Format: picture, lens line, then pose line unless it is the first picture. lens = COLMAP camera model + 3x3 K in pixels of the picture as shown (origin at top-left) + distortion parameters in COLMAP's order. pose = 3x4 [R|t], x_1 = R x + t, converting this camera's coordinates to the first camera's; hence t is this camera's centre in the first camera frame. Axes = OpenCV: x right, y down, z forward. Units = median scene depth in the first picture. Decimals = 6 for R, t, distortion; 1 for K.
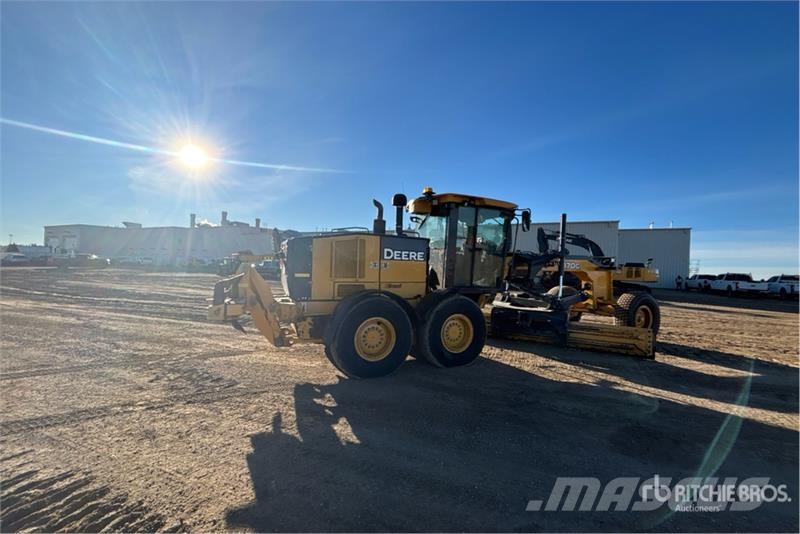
lens RADIAL K [[321.2, 0, 400.0], [0, 321.2, 267.0], [0, 0, 1]] dist [0.000863, 0.000139]
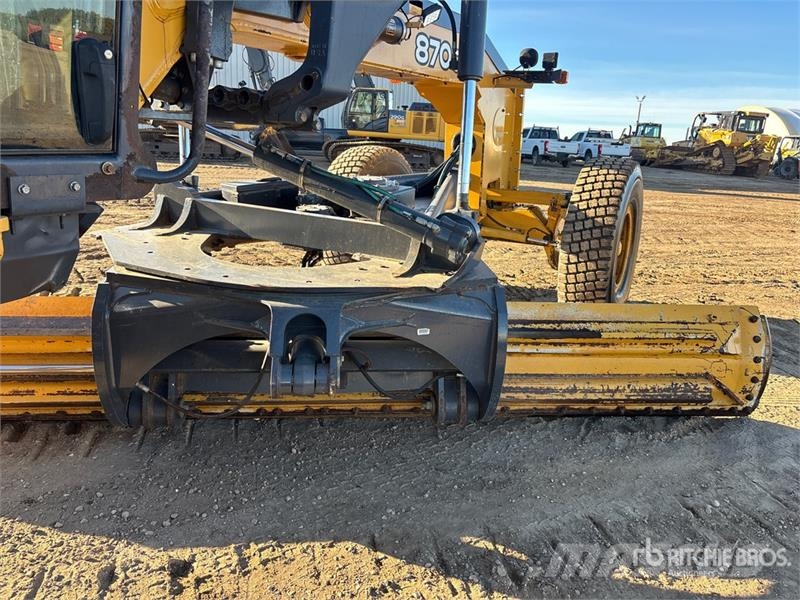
lens RADIAL K [[602.3, 0, 398.6], [0, 602.3, 307.8], [0, 0, 1]] dist [0.029116, -0.005846]
pose [[0.798821, -0.160786, 0.579683, 0.064313], [-0.023961, 0.954351, 0.297726, 0.013300], [-0.601091, -0.251719, 0.758503, 0.189521]]
